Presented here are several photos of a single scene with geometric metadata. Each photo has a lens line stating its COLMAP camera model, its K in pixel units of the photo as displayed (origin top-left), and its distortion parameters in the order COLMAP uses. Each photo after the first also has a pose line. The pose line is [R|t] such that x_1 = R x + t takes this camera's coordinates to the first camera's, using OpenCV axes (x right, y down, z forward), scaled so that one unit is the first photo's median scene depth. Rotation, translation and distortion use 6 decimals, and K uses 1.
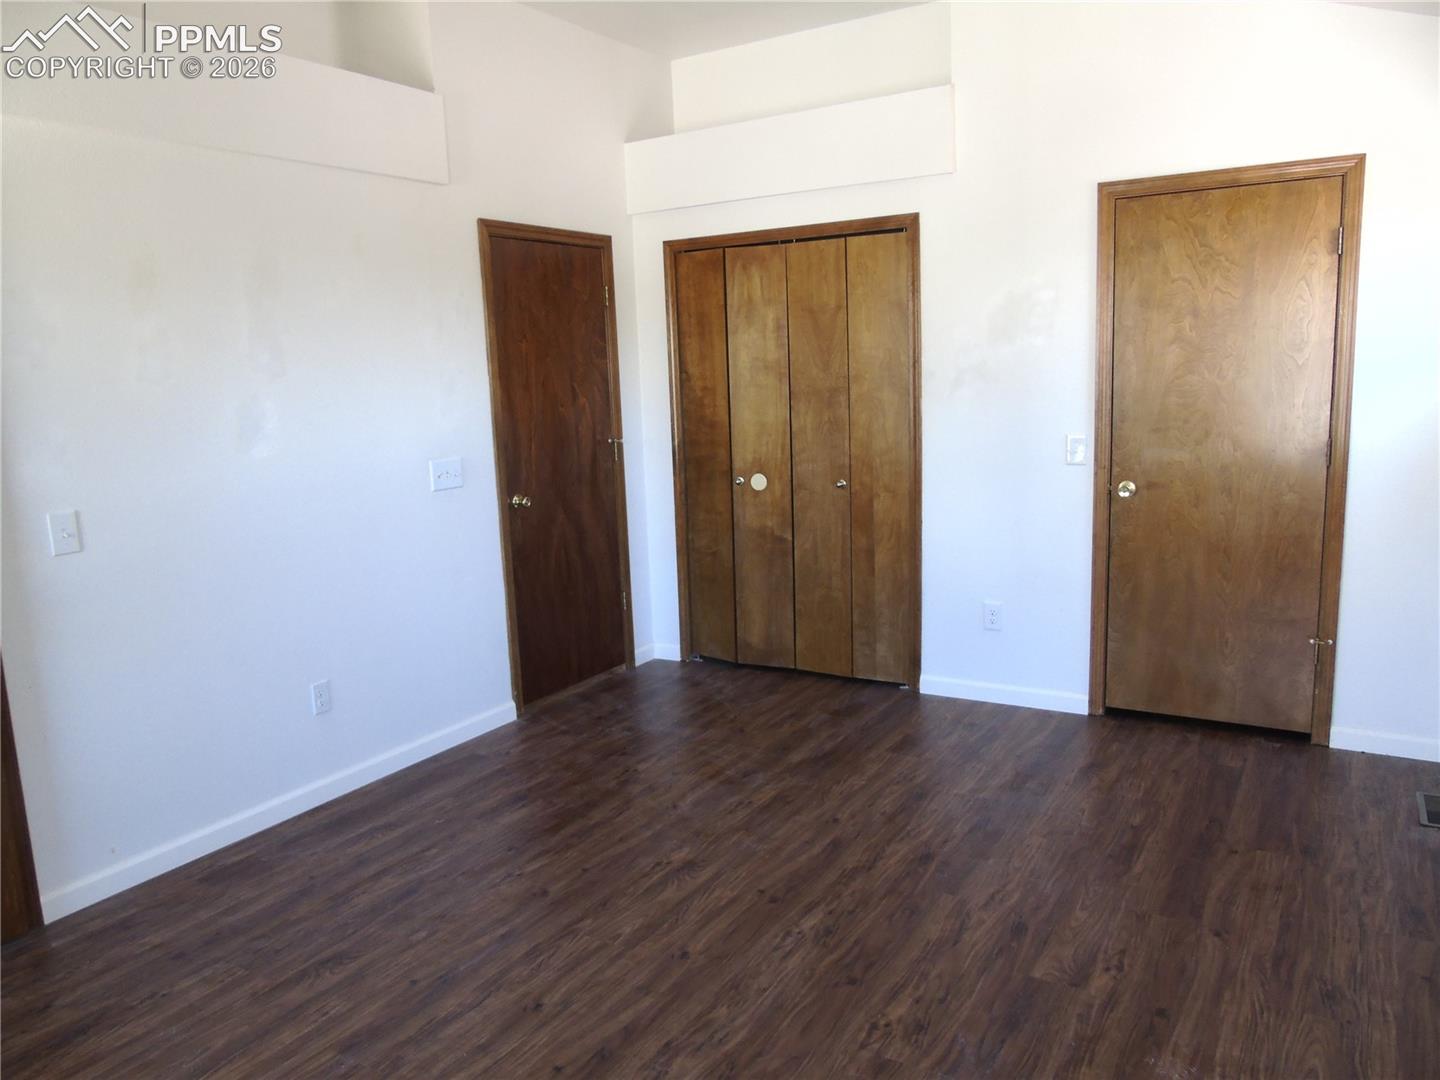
lens RADIAL K [[1063.4, 0, 720.0], [0, 1063.4, 540.0], [0, 0, 1]] dist [-0.034949, 0.061001]
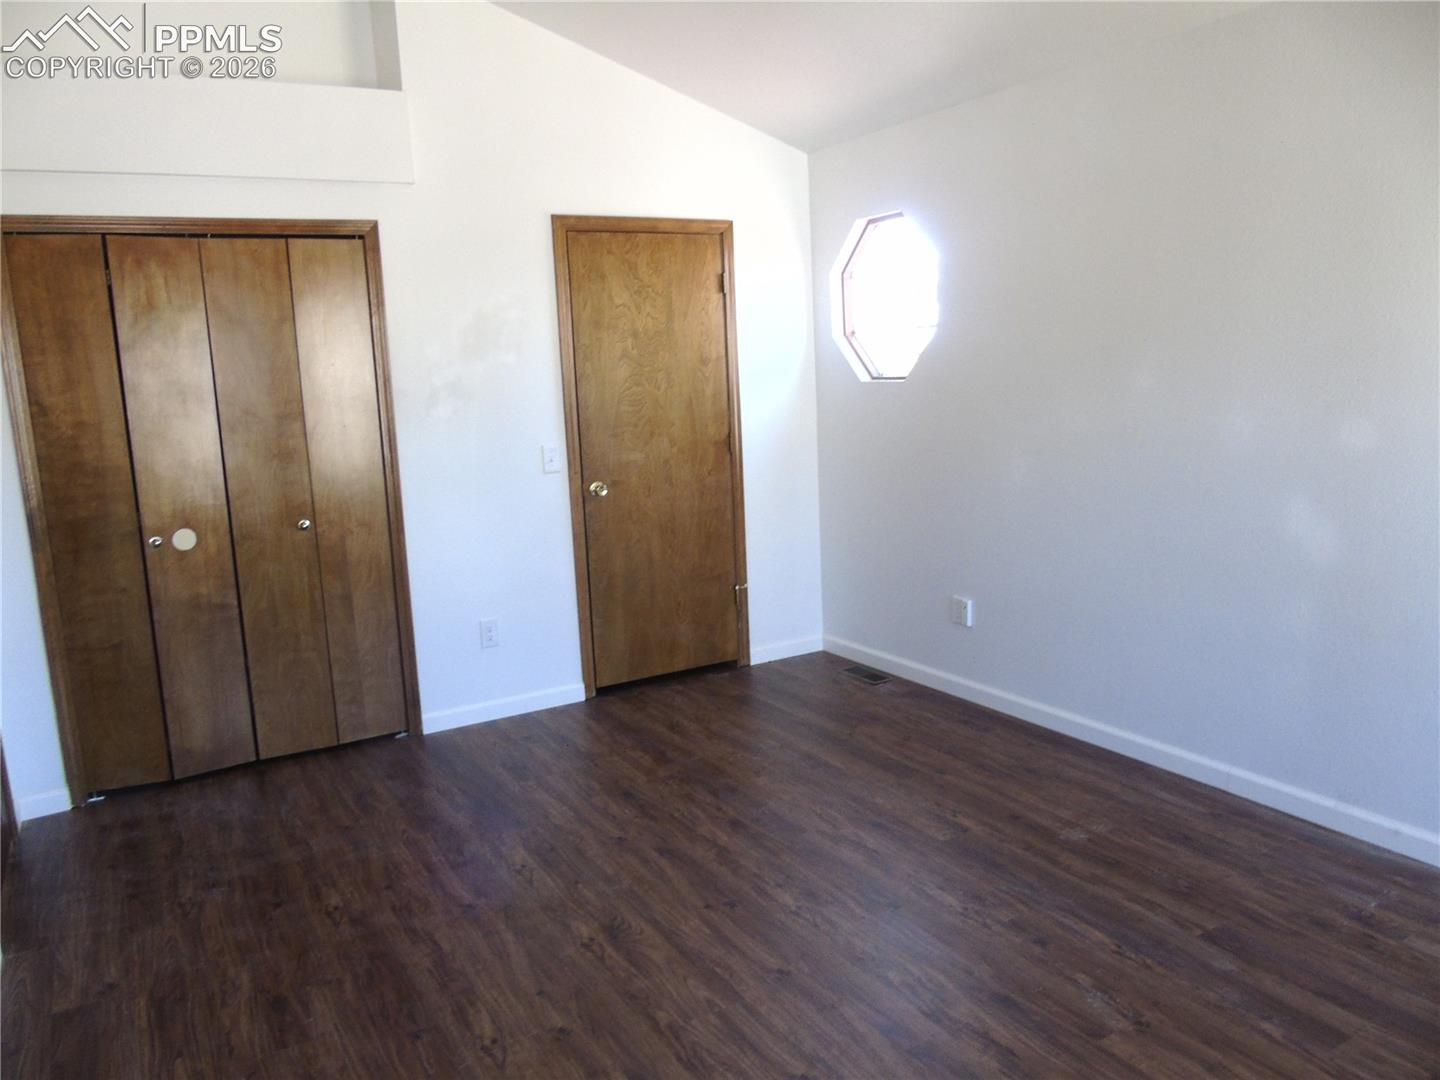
lens RADIAL K [[1051.1, 0, 720.0], [0, 1051.1, 540.0], [0, 0, 1]] dist [-0.038513, 0.040821]
pose [[0.489394, -0.133168, 0.861835, -0.514238], [0.174324, 0.983264, 0.052941, -0.031146], [-0.854462, 0.124329, 0.504418, 0.330438]]
